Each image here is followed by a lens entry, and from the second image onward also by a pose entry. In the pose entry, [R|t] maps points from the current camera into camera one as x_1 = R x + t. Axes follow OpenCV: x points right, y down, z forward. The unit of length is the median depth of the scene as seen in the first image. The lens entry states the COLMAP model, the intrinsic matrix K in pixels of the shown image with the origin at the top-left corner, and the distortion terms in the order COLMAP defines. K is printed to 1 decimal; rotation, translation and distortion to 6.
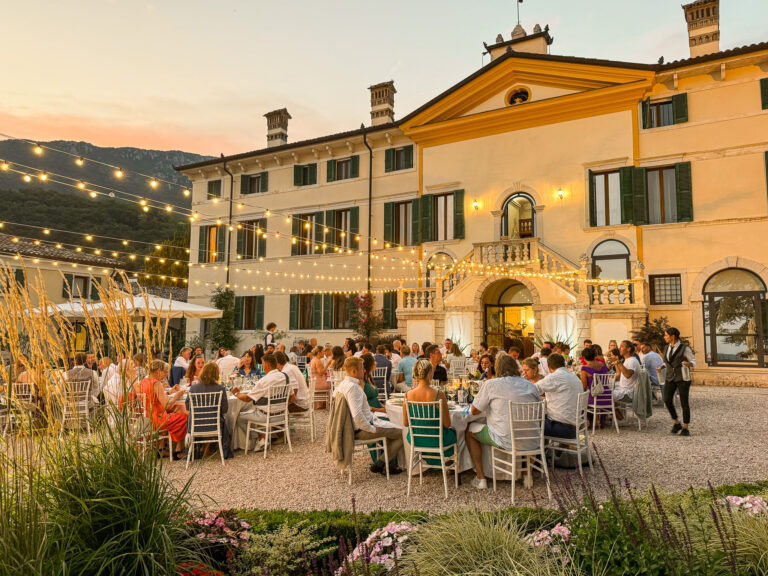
lens RADIAL K [[582.3, 0, 384.6], [0, 582.3, 293.0], [0, 0, 1]] dist [0.071802, -0.012457]
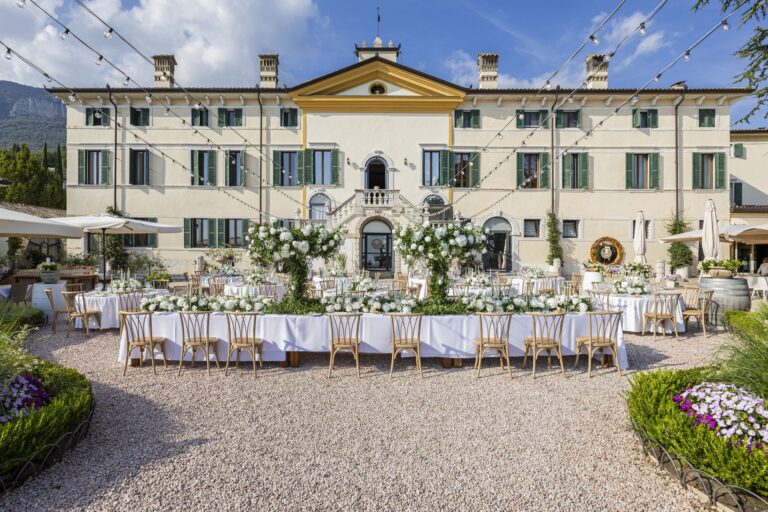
lens RADIAL K [[387.3, 0, 382.7], [0, 387.3, 259.8], [0, 0, 1]] dist [-0.000353, -0.002154]
pose [[0.869310, 0.001465, 0.494265, -0.216283], [-0.044732, 0.996125, 0.075723, 0.008955], [-0.492239, -0.087936, 0.866007, 0.129277]]
